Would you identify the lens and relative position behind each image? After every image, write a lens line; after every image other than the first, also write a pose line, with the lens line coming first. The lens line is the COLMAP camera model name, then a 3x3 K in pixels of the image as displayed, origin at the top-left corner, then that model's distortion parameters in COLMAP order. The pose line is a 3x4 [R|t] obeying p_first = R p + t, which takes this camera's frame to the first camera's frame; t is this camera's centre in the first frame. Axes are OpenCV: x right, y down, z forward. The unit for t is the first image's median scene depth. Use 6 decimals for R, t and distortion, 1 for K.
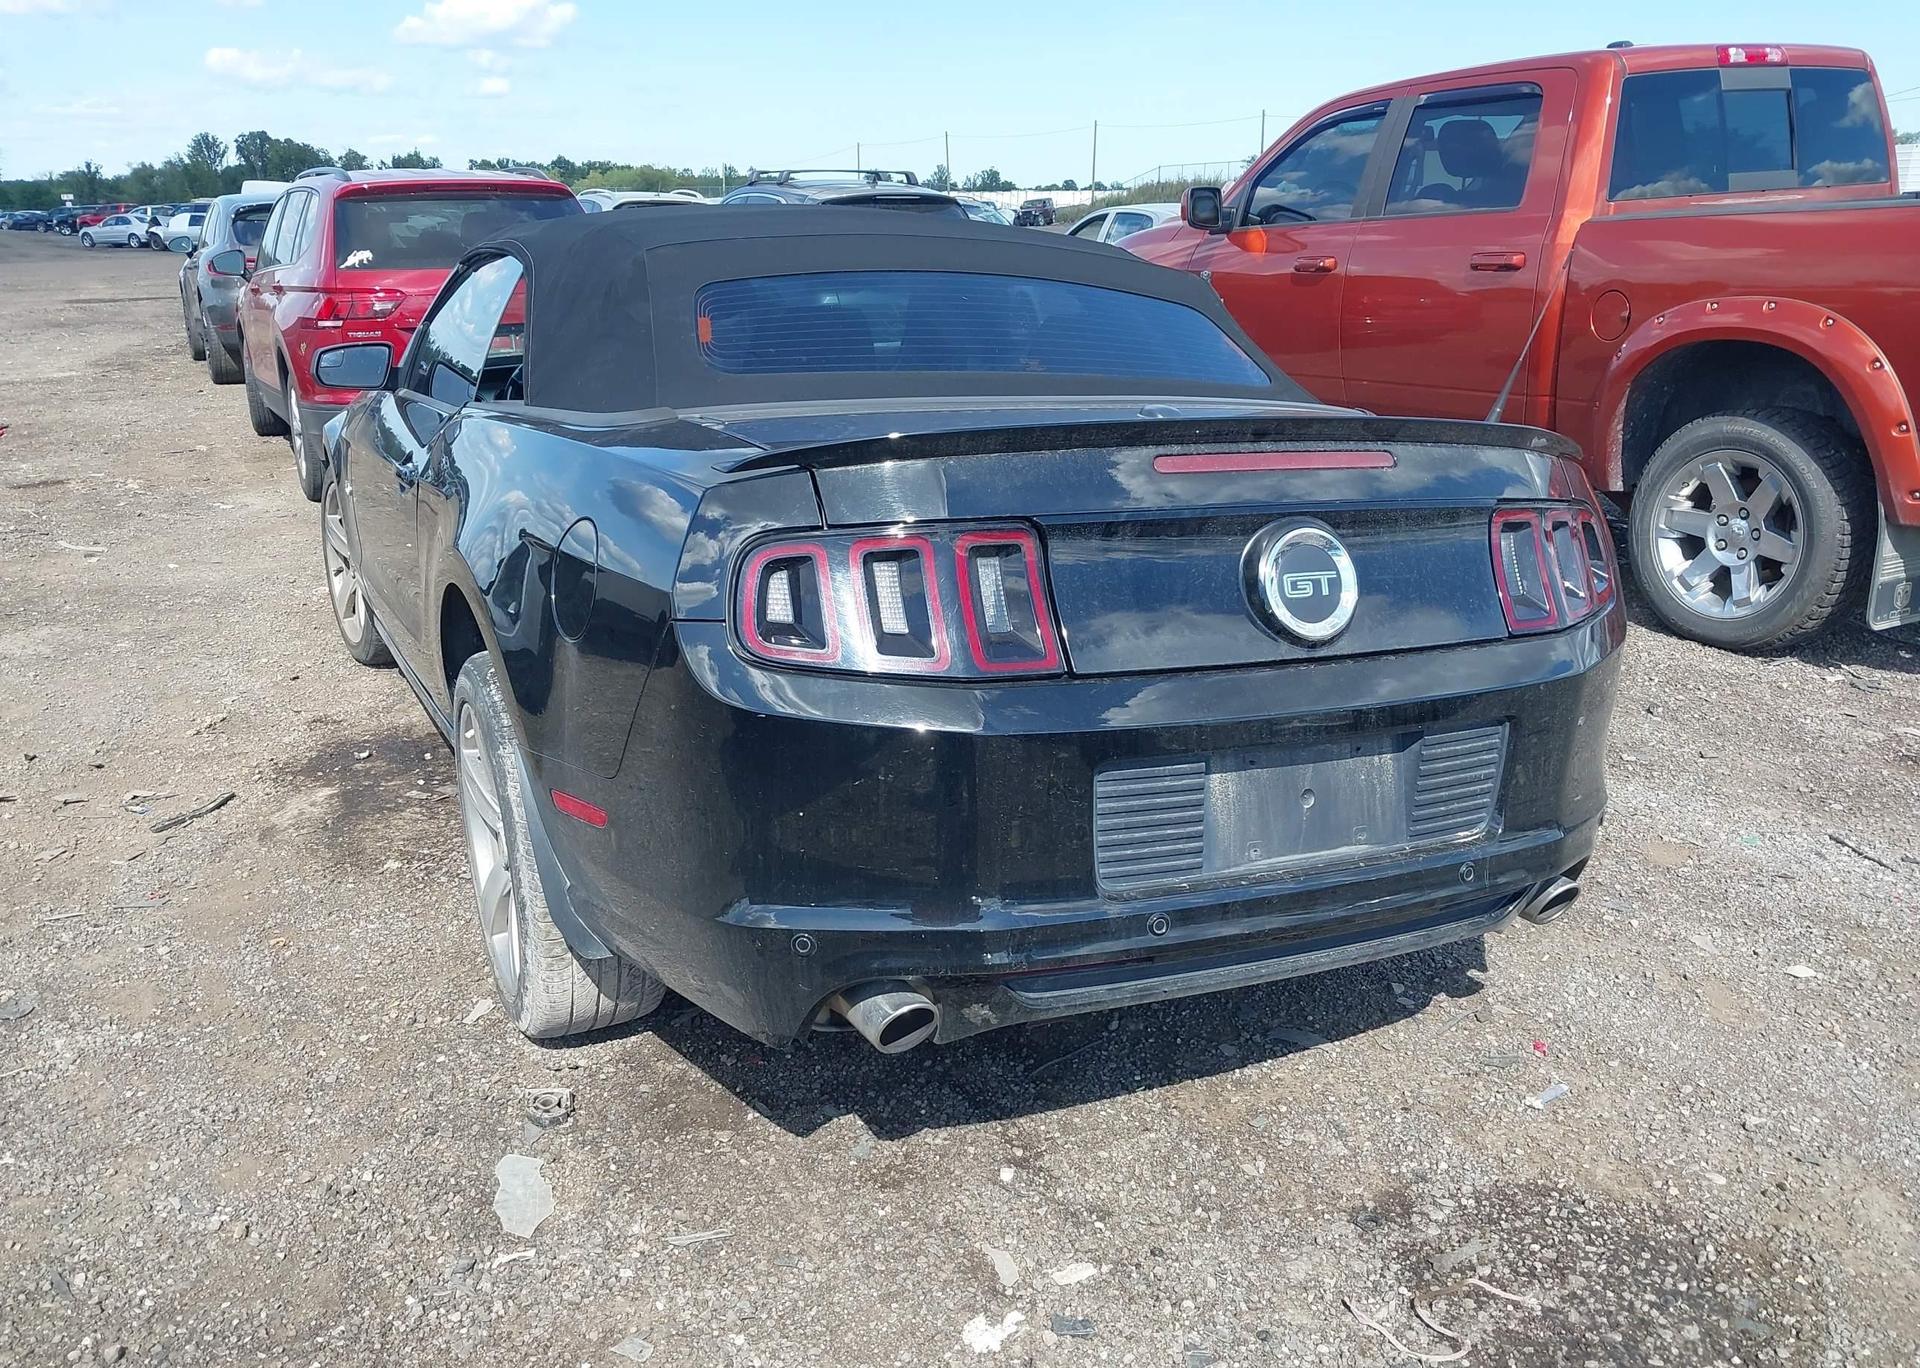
lens RADIAL K [[1560.5, 0, 979.5], [0, 1560.5, 723.9], [0, 0, 1]] dist [0.004473, -0.002571]
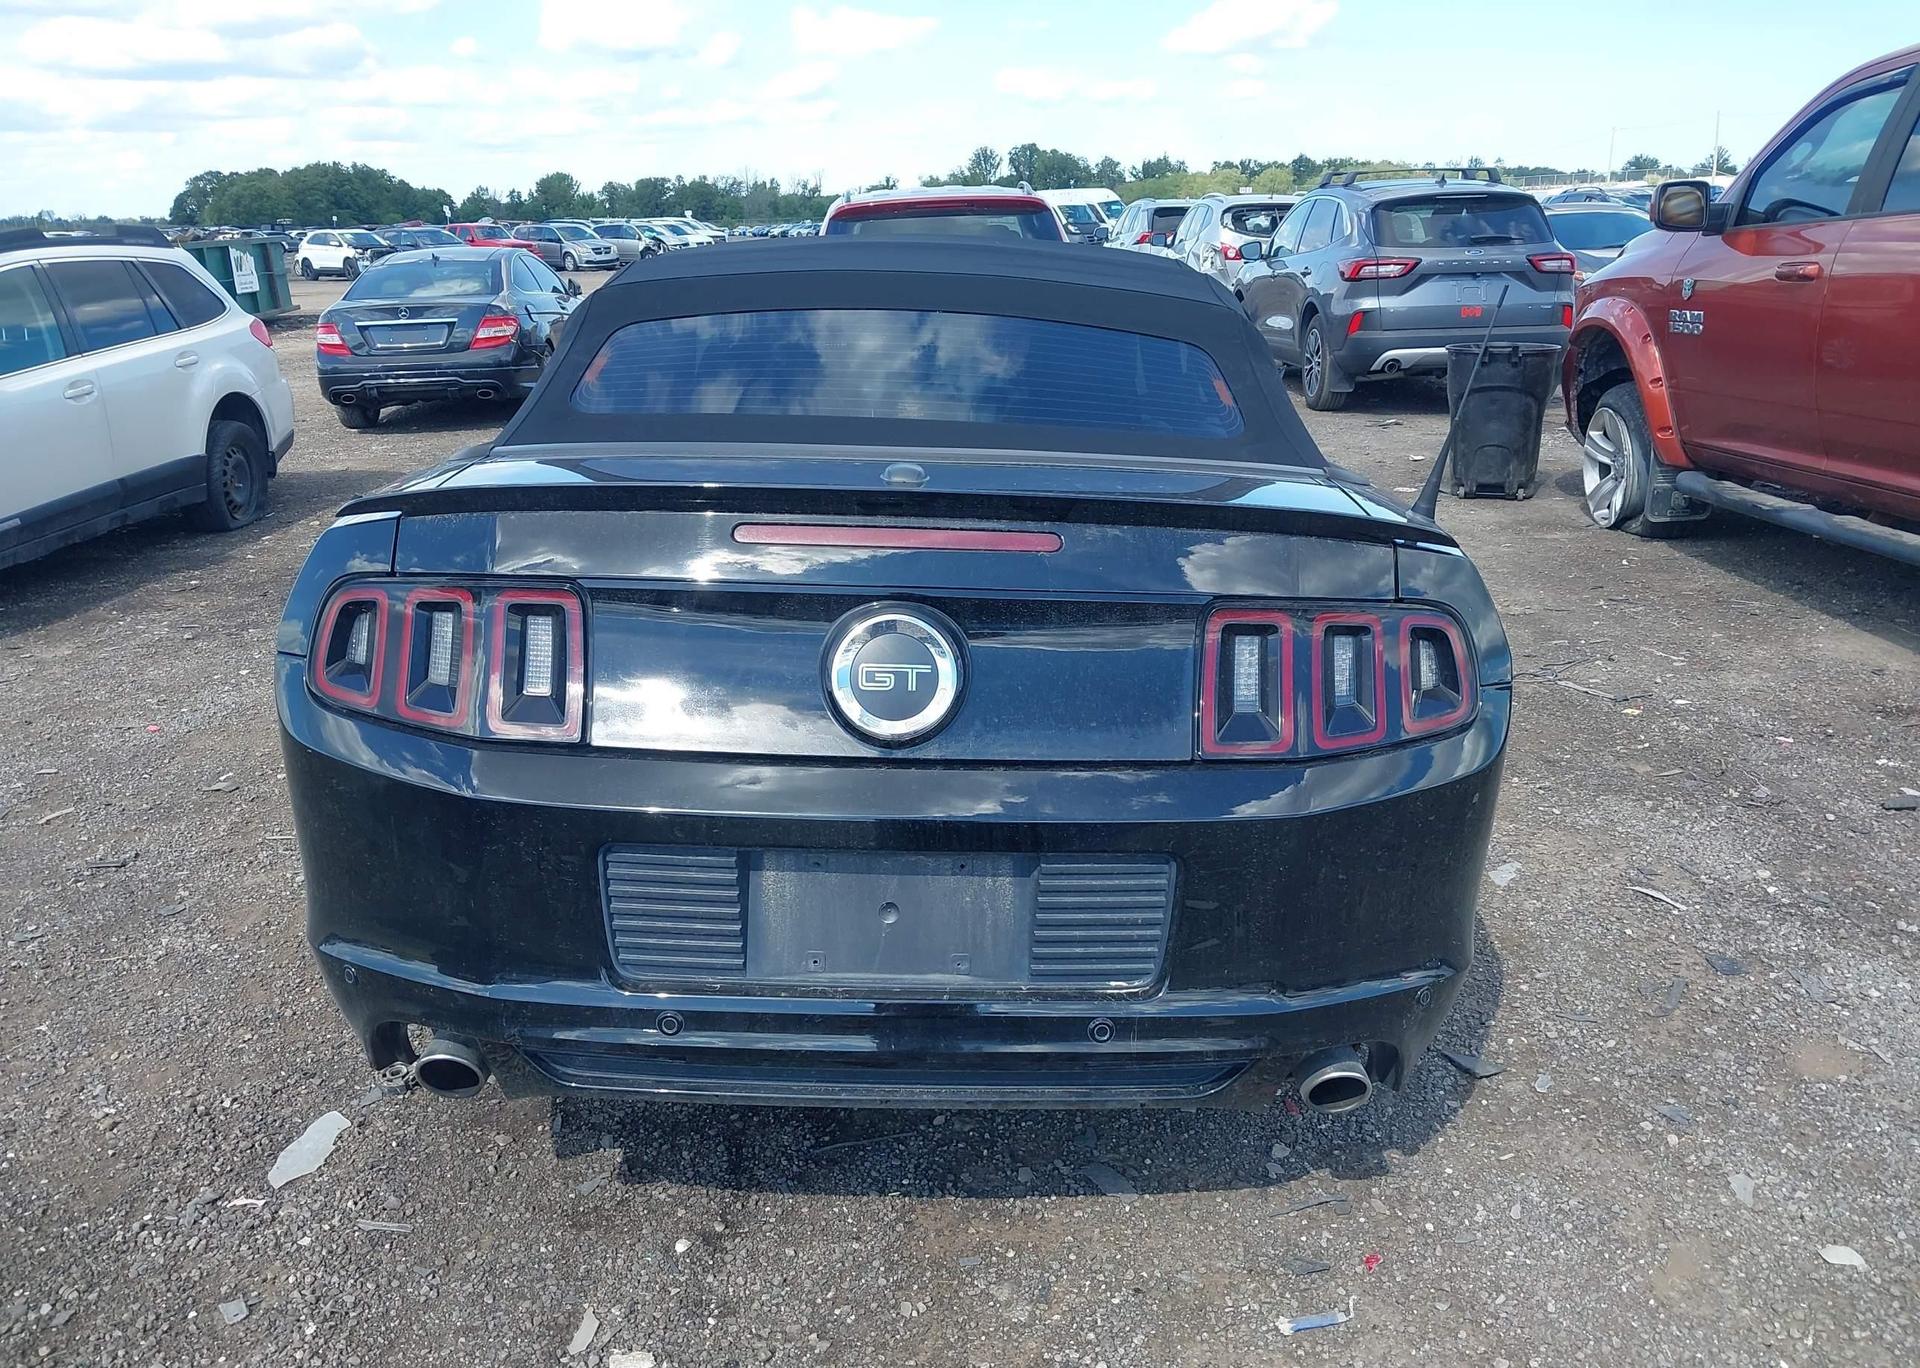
lens RADIAL K [[1566.8, 0, 971.8], [0, 1566.8, 709.4], [0, 0, 1]] dist [-0.005711, 0.017797]
pose [[0.901564, 0.106415, -0.419354, 0.586556], [-0.109314, 0.993859, 0.017189, -0.084954], [0.418608, 0.030345, 0.907660, 0.190428]]
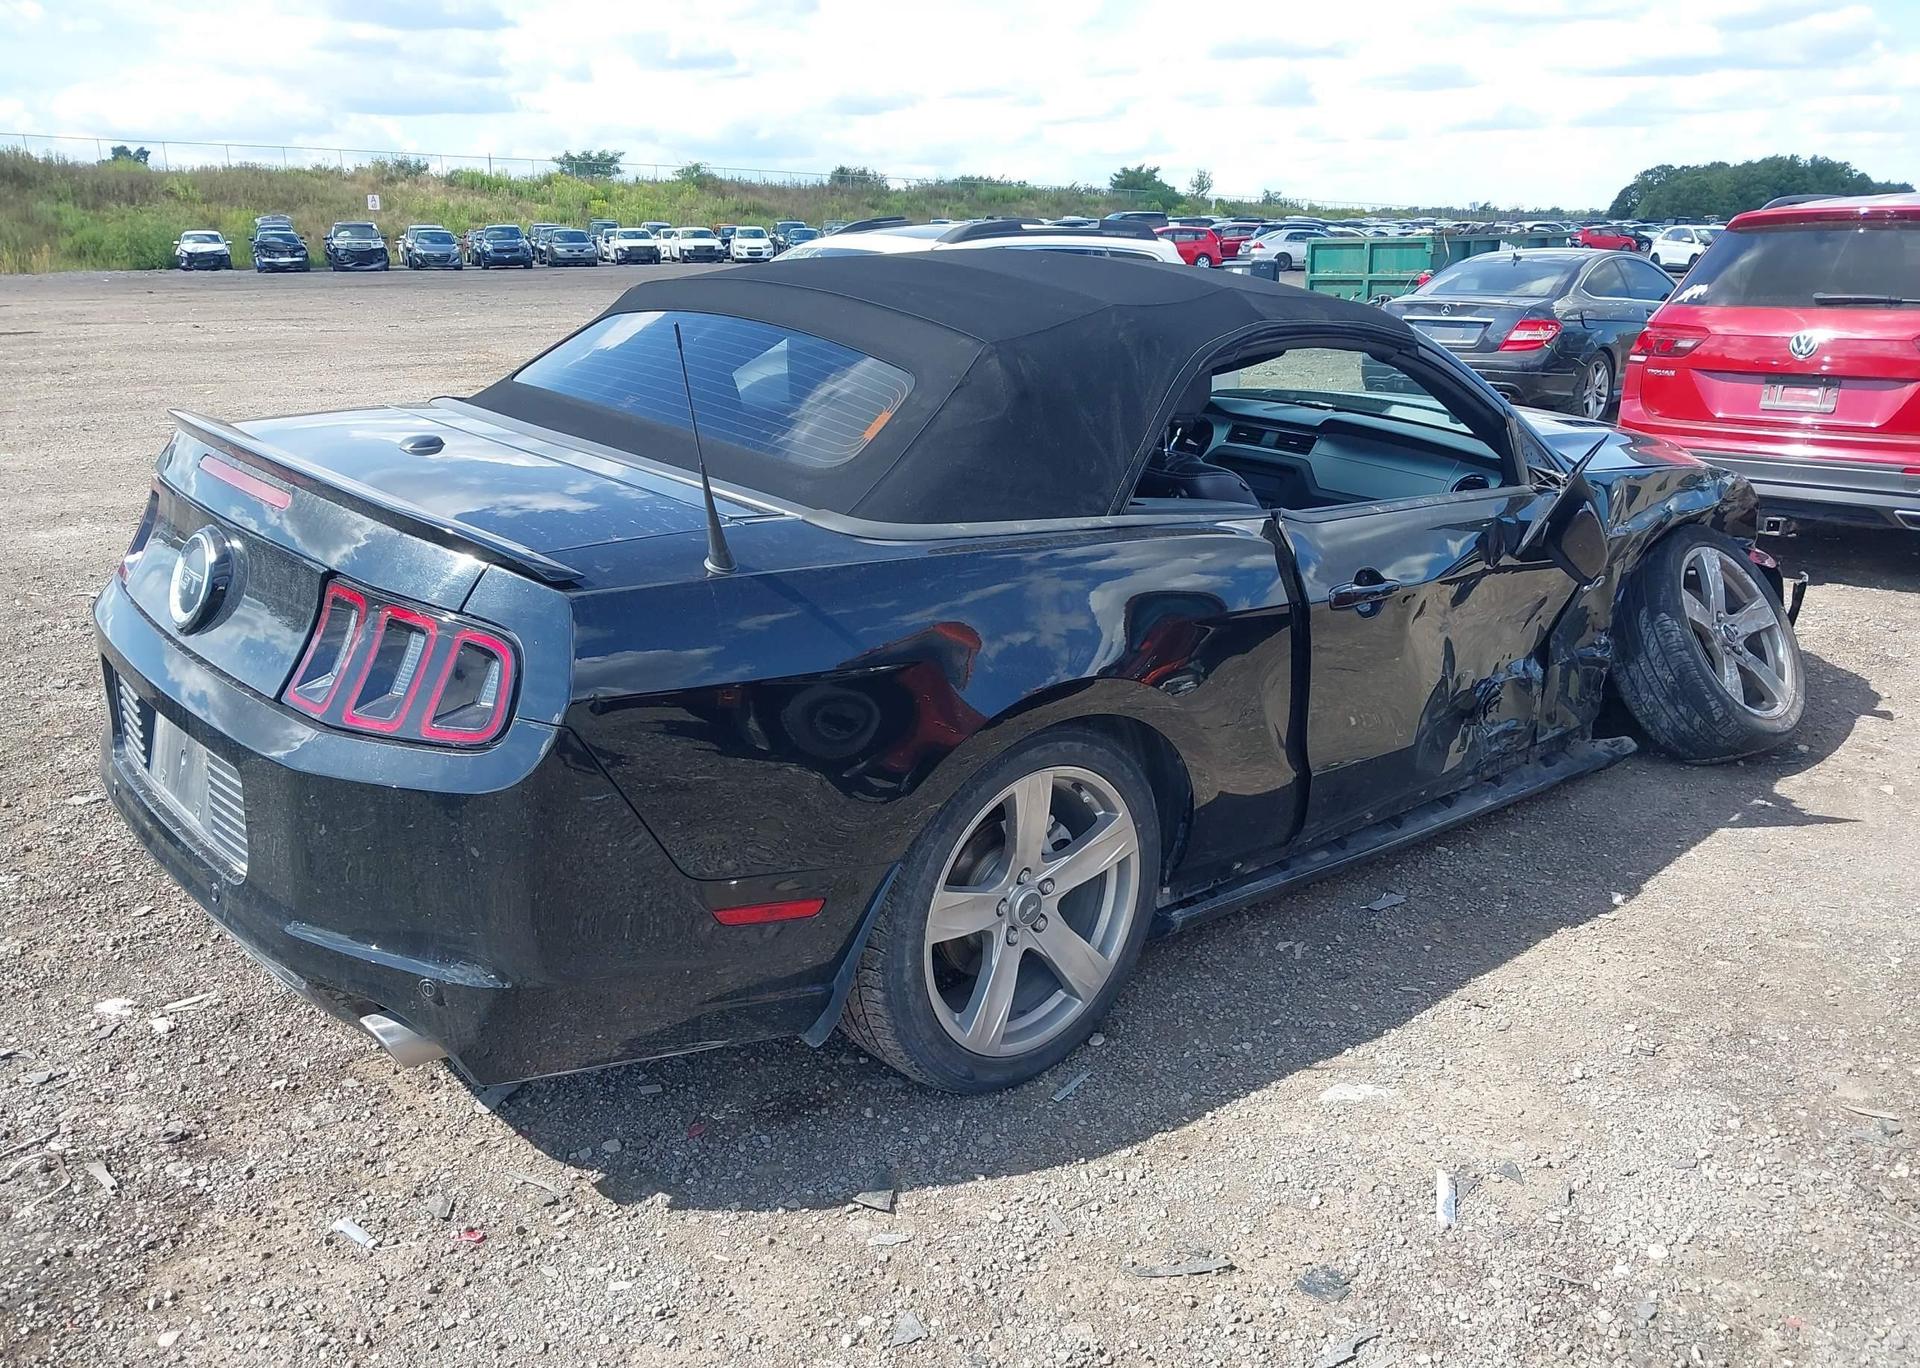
lens RADIAL K [[1566.8, 0, 971.8], [0, 1566.8, 709.4], [0, 0, 1]] dist [-0.005711, 0.017797]
pose [[0.271449, 0.280375, -0.920709, 1.452853], [-0.299377, 0.933768, 0.196088, -0.412820], [0.914707, 0.222411, 0.337408, 1.180622]]
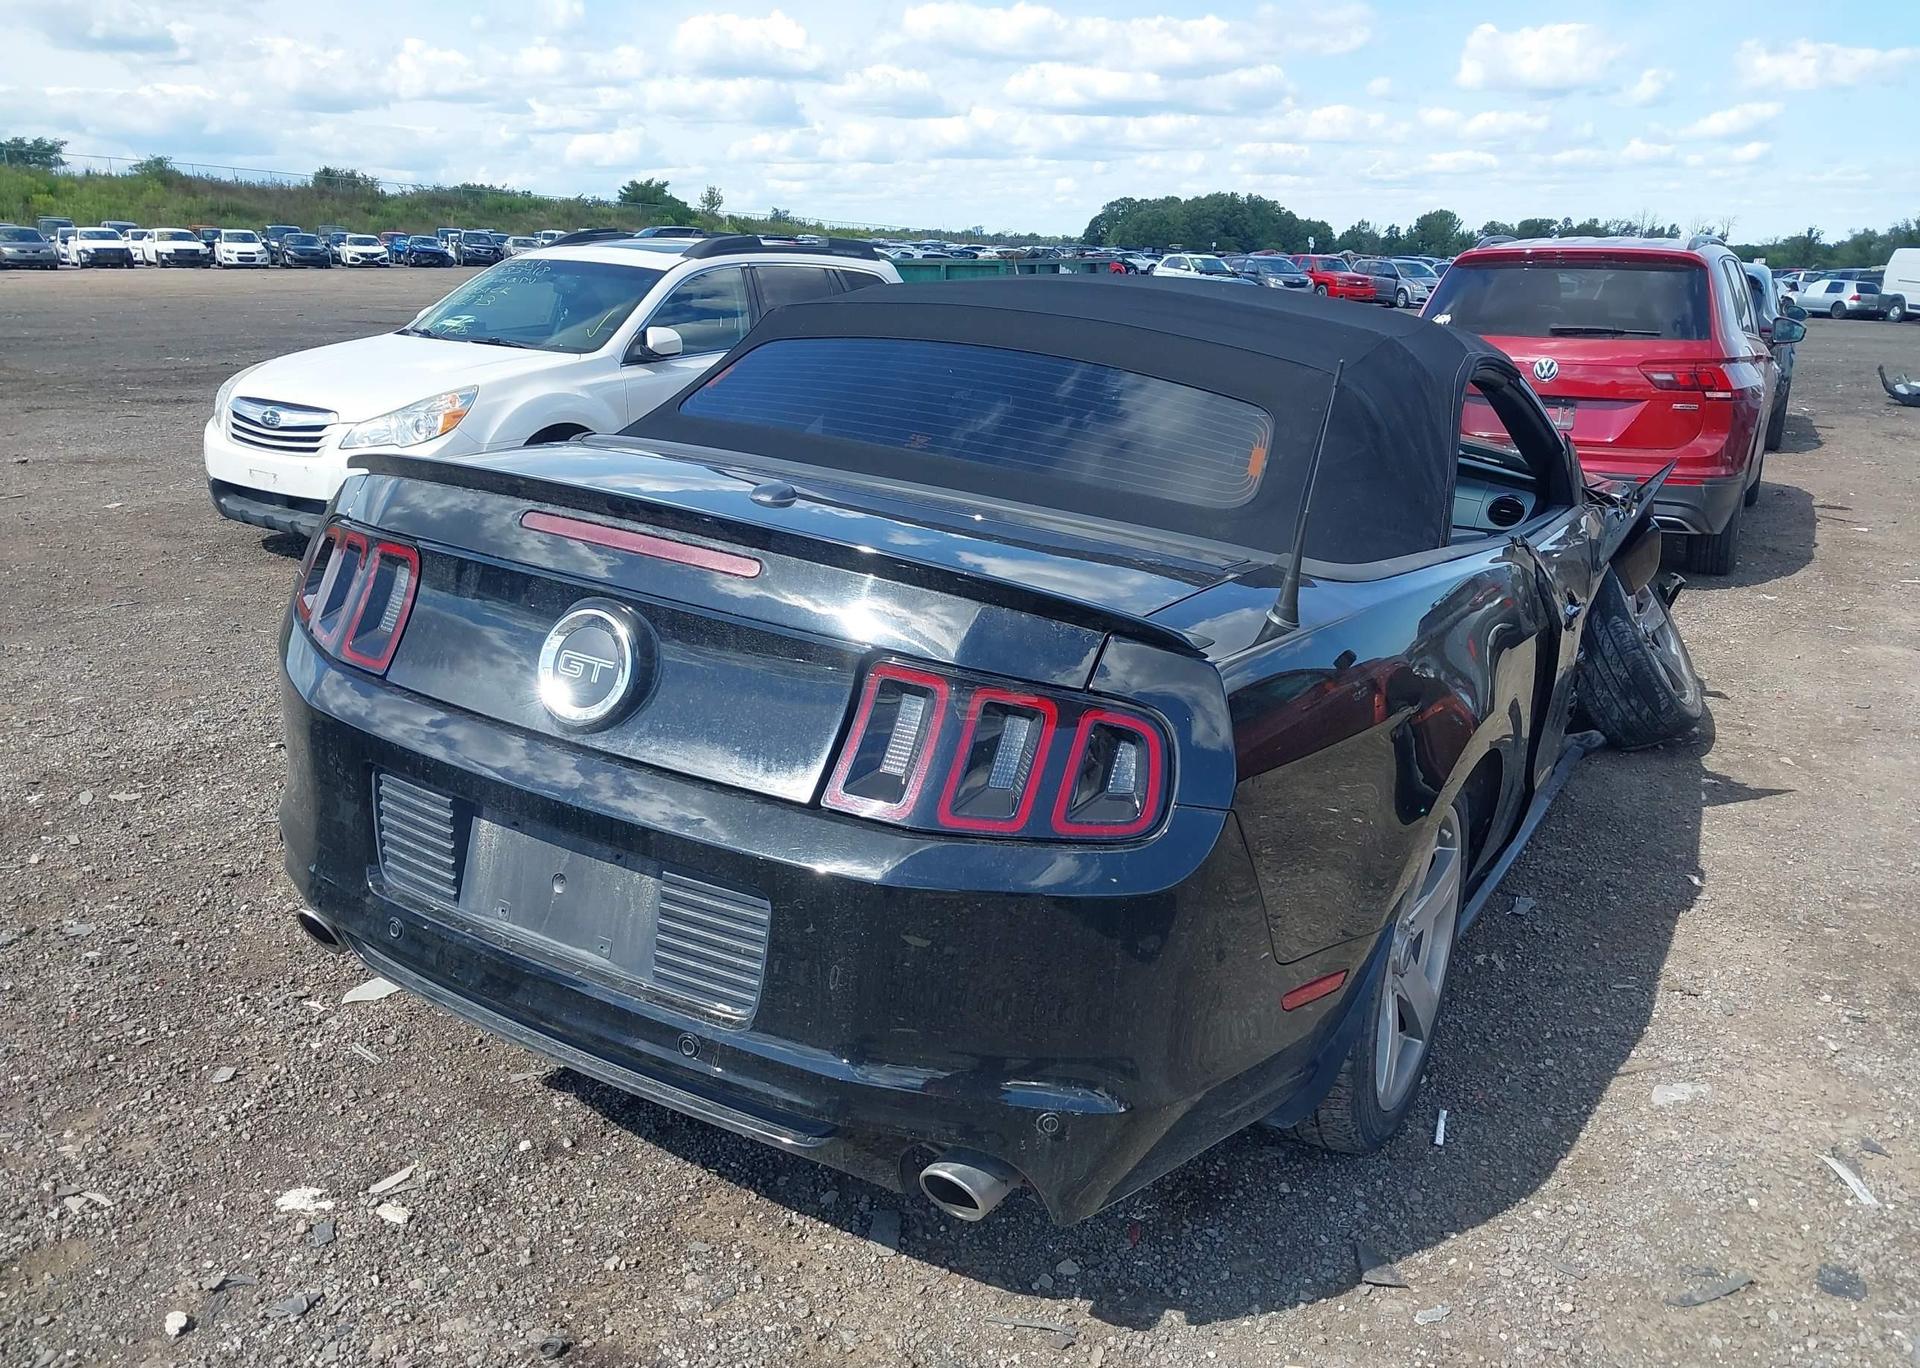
lens RADIAL K [[1566.8, 0, 971.8], [0, 1566.8, 709.4], [0, 0, 1]] dist [-0.005711, 0.017797]
pose [[0.557390, 0.244258, -0.793508, 1.040422], [-0.281450, 0.954743, 0.096188, -0.209161], [0.781090, 0.169719, 0.600910, 0.567662]]
